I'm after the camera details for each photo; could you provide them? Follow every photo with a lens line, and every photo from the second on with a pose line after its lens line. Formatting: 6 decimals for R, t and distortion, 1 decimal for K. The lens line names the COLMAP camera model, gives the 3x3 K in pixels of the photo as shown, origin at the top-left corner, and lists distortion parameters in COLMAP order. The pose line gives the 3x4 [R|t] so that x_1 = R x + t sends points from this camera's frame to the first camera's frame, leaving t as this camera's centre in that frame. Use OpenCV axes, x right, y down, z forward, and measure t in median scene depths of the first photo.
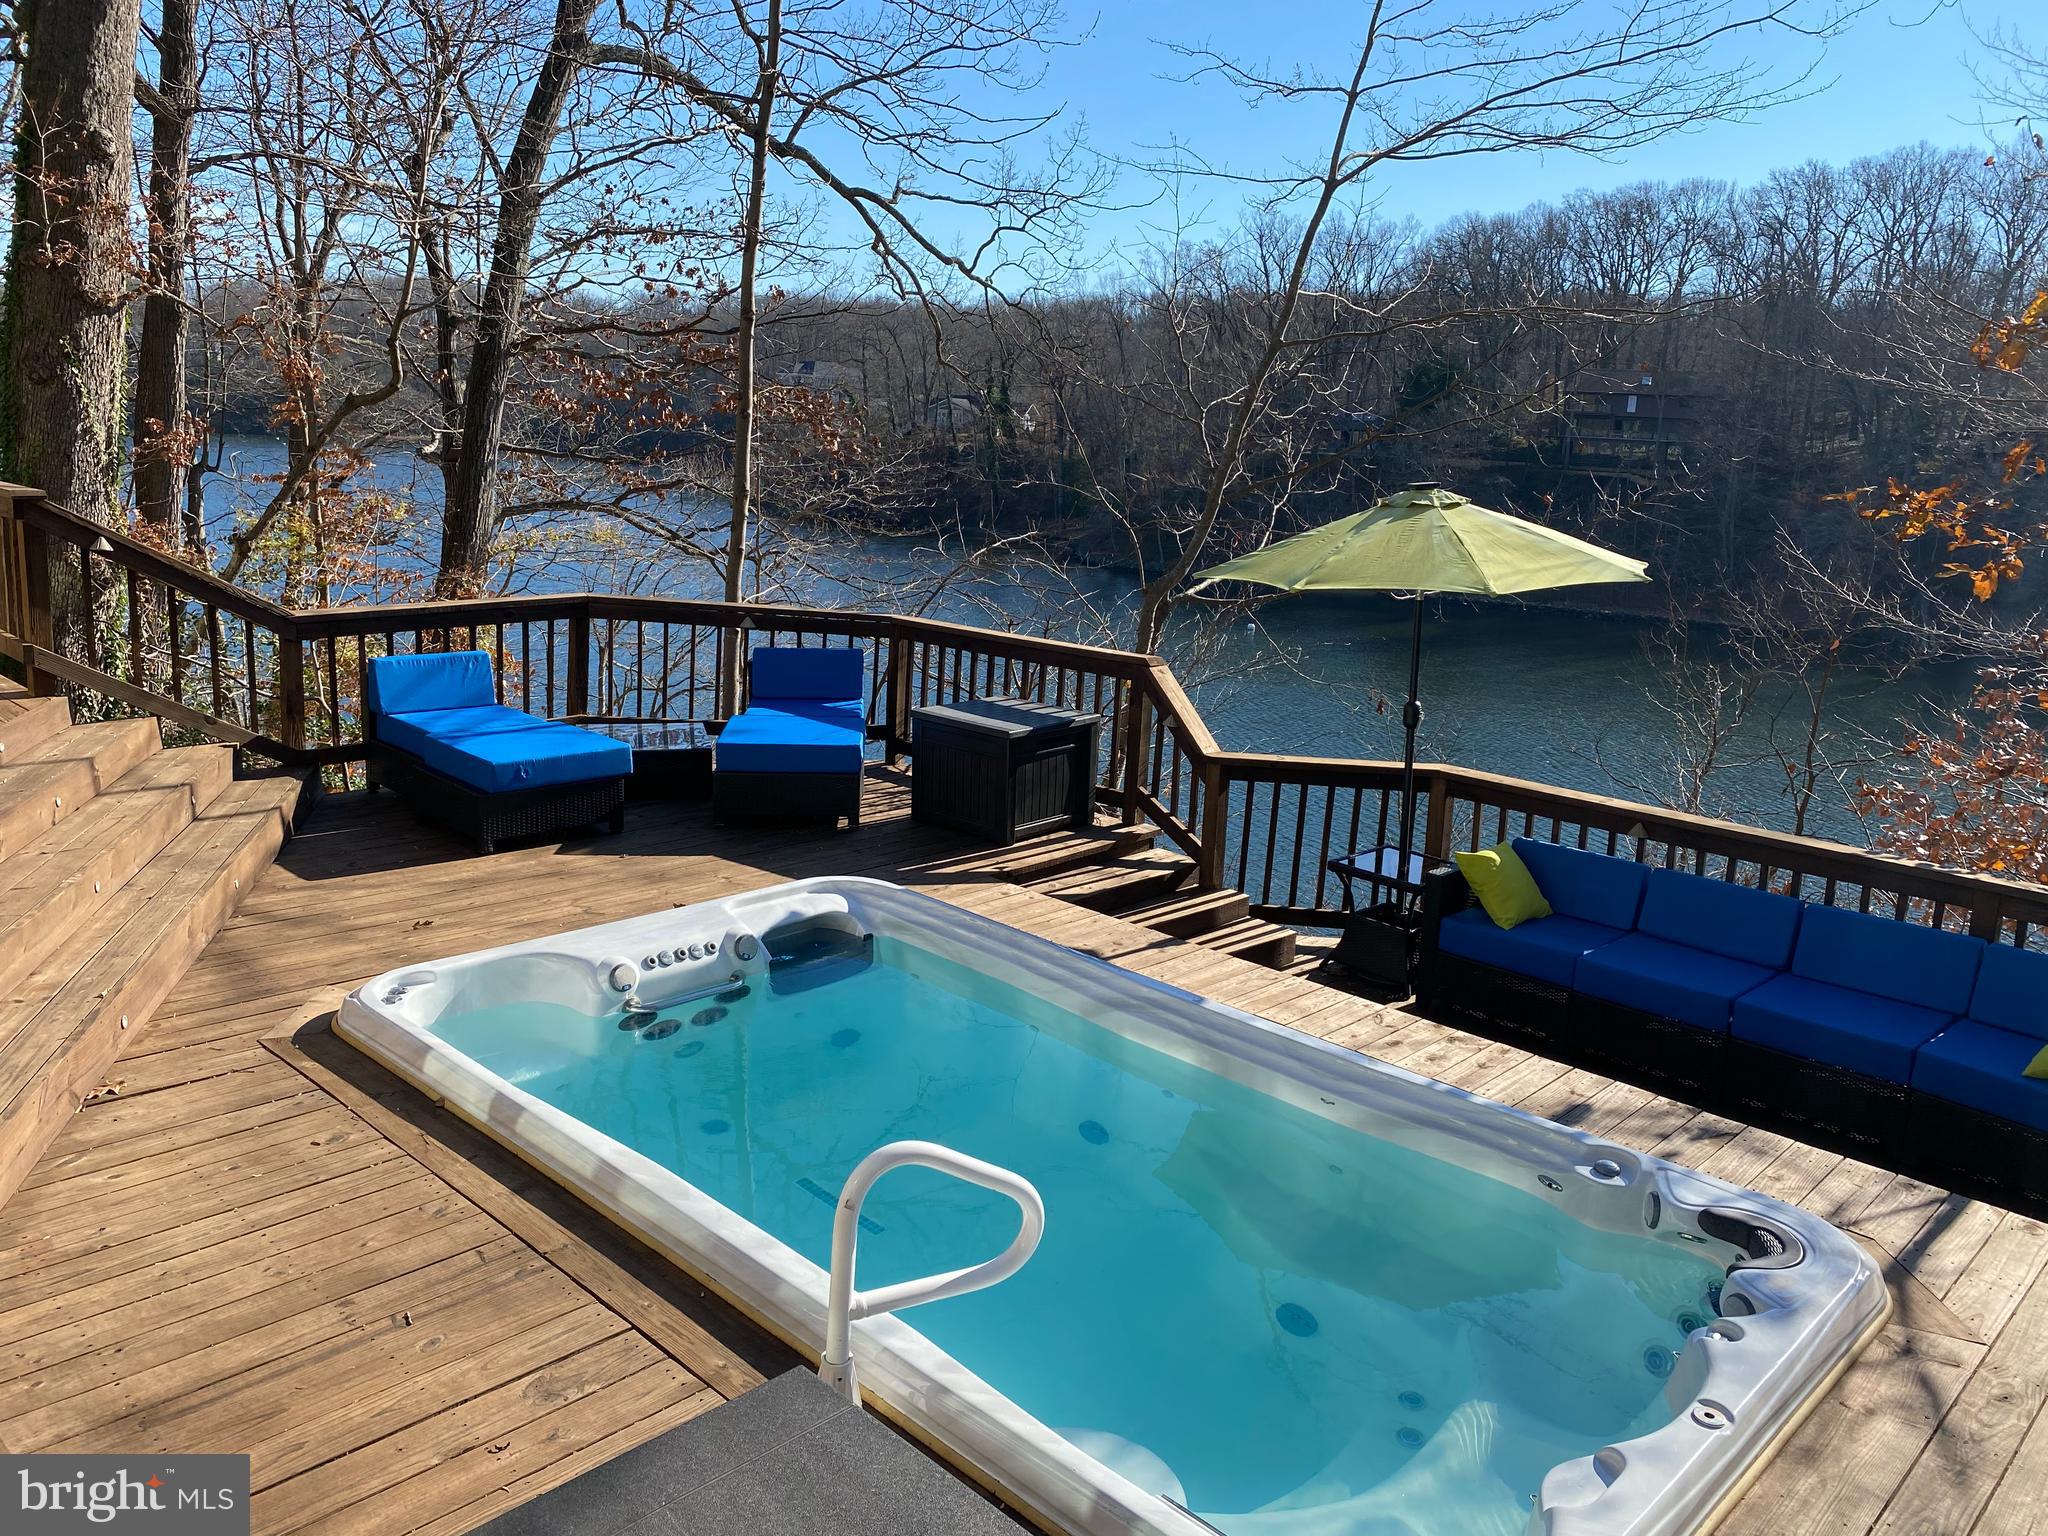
lens RADIAL K [[1564.1, 0, 1024.0], [0, 1564.1, 768.0], [0, 0, 1]] dist [0.002817, 0.000226]
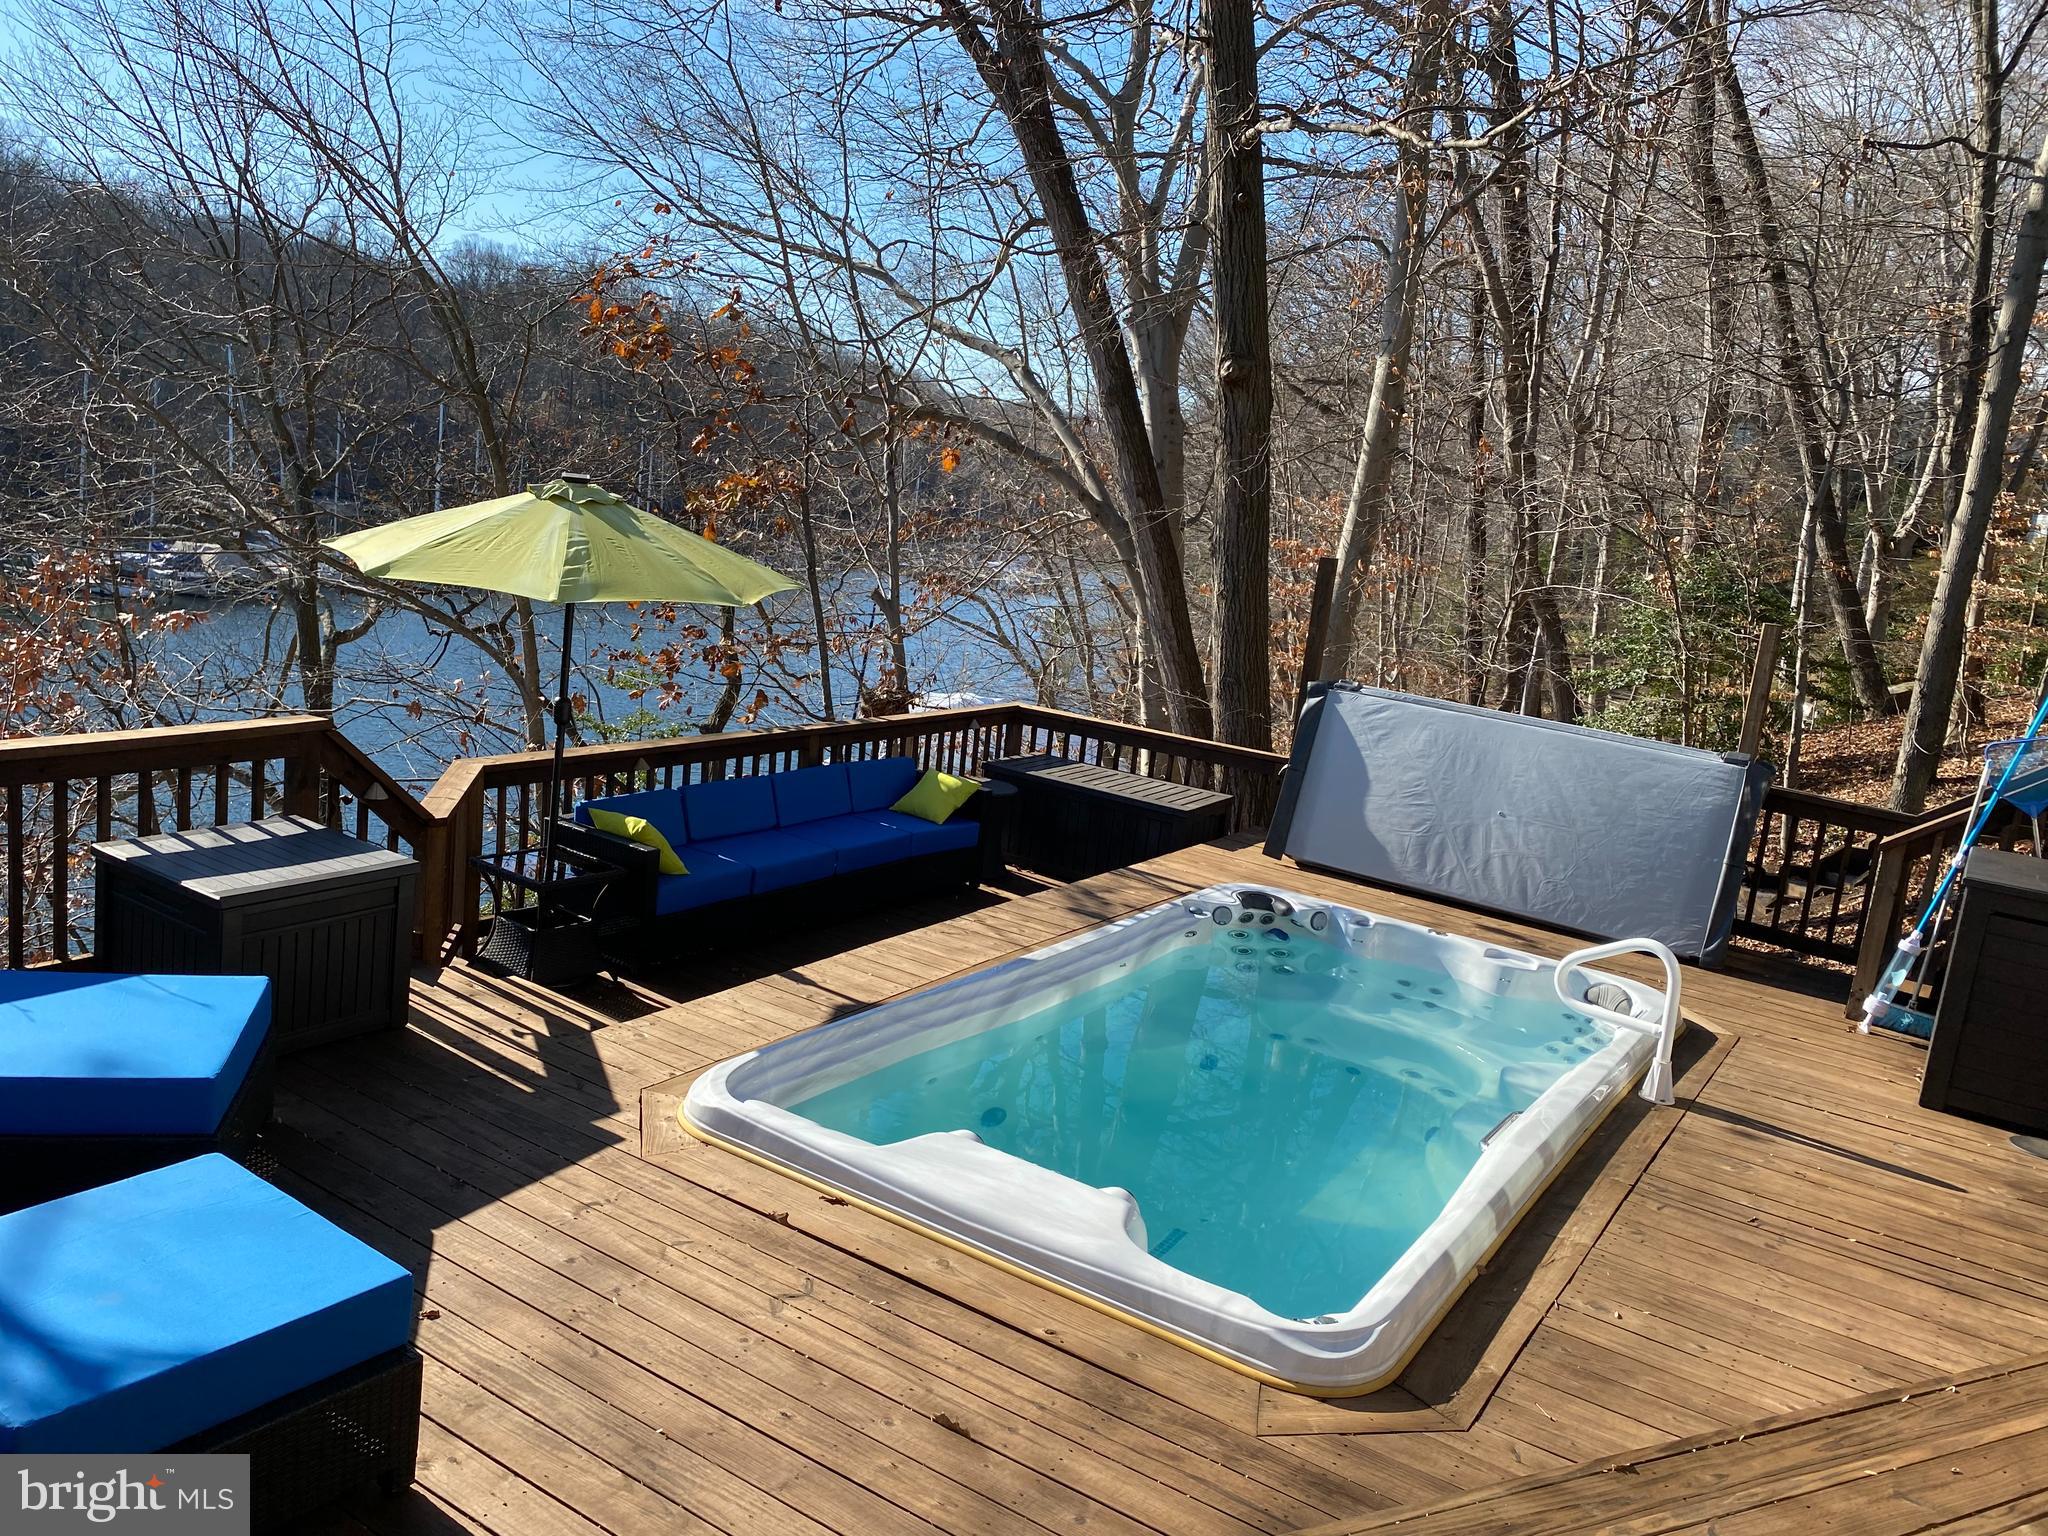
lens RADIAL K [[1564.1, 0, 1024.0], [0, 1564.1, 768.0], [0, 0, 1]] dist [0.002817, 0.000226]
pose [[-0.176285, -0.259026, 0.949647, -0.922350], [0.095876, 0.955650, 0.278461, -0.304744], [-0.979659, 0.140136, -0.143632, 1.087568]]
